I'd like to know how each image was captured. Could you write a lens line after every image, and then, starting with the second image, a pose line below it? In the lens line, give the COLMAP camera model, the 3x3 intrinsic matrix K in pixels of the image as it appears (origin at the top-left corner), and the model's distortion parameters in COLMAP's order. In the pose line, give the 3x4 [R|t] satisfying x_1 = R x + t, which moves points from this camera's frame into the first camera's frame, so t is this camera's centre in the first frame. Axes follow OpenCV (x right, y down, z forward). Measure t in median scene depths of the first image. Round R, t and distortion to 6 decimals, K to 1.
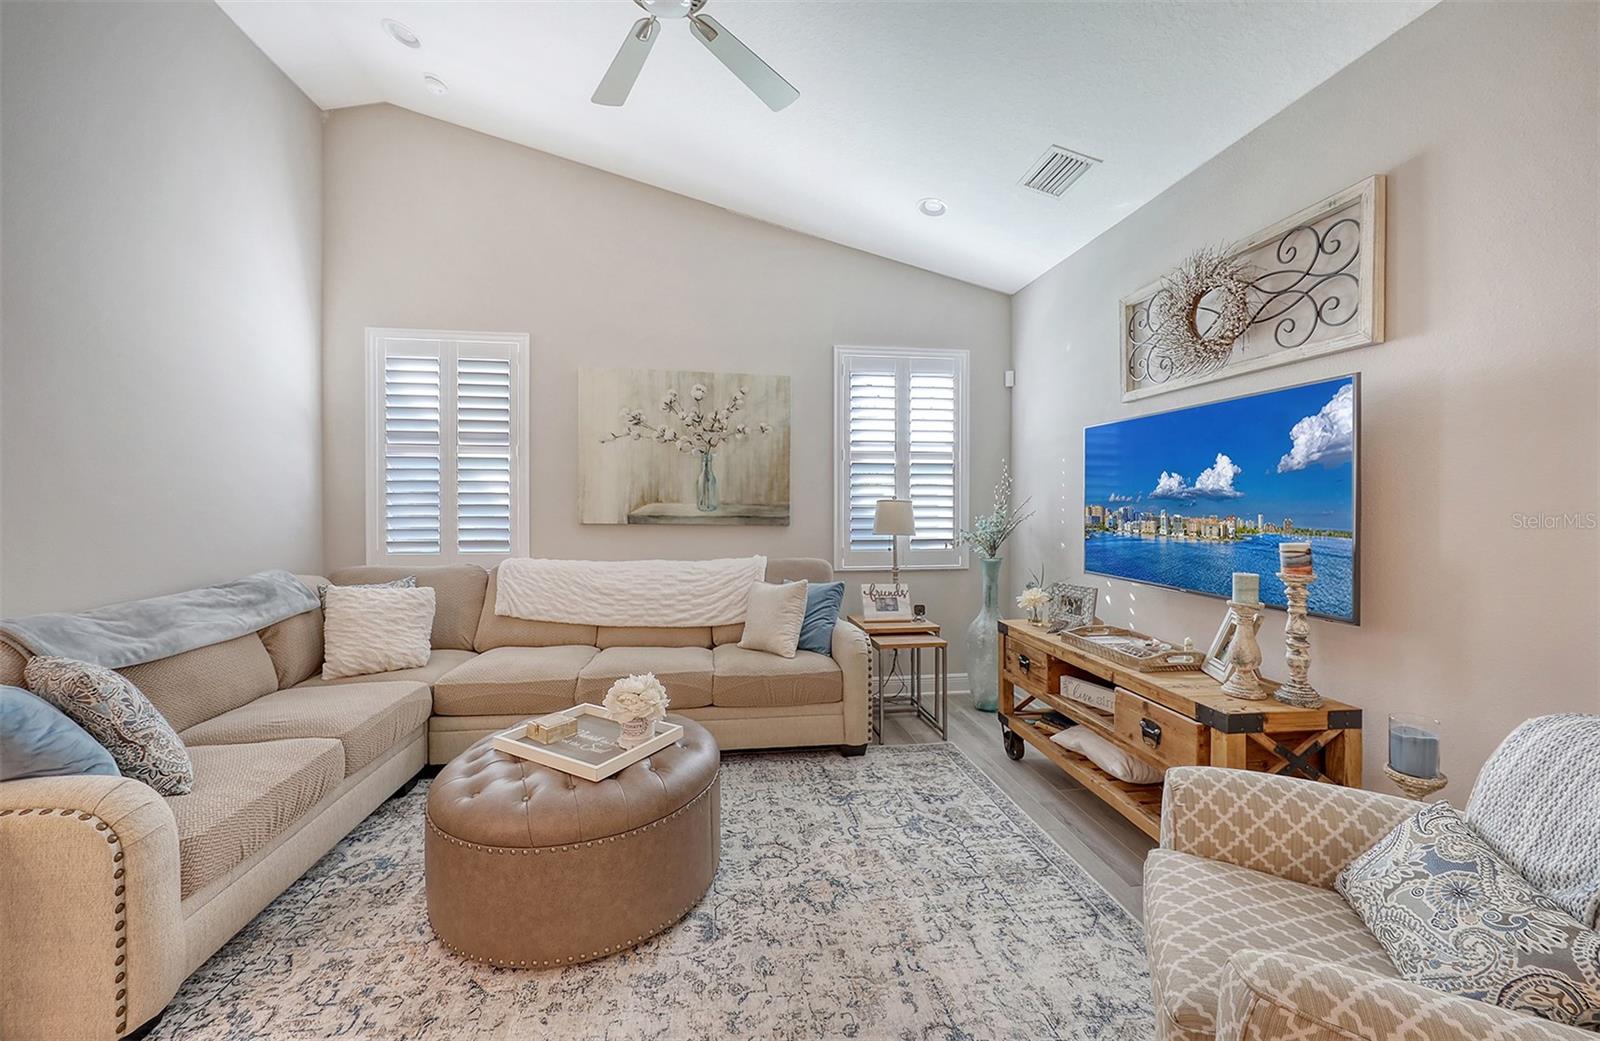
lens RADIAL K [[622.7, 0, 790.1], [0, 622.7, 514.3], [0, 0, 1]] dist [0.007850, -0.001250]
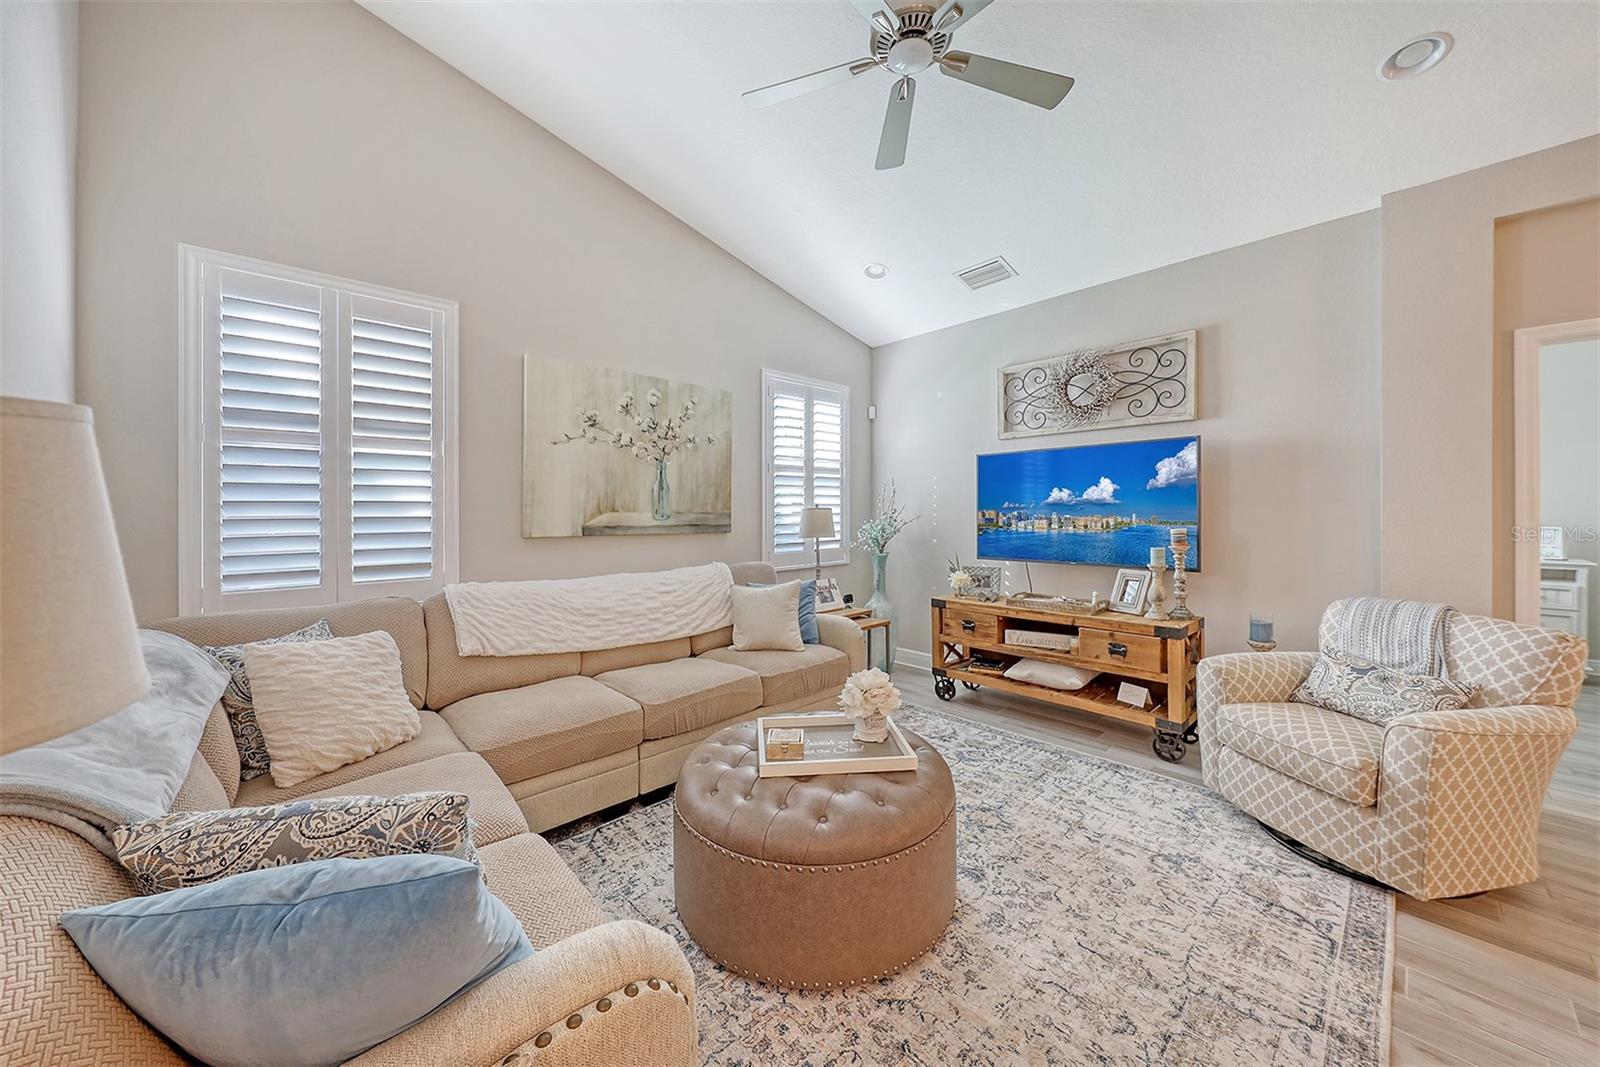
lens RADIAL K [[566.1, 0, 806.4], [0, 566.1, 521.4], [0, 0, 1]] dist [0.002567, 0.000002]
pose [[0.812809, -0.019616, 0.582200, -0.616538], [0.021249, 0.999766, 0.004019, -0.002717], [-0.582142, 0.009104, 0.813036, 0.192465]]
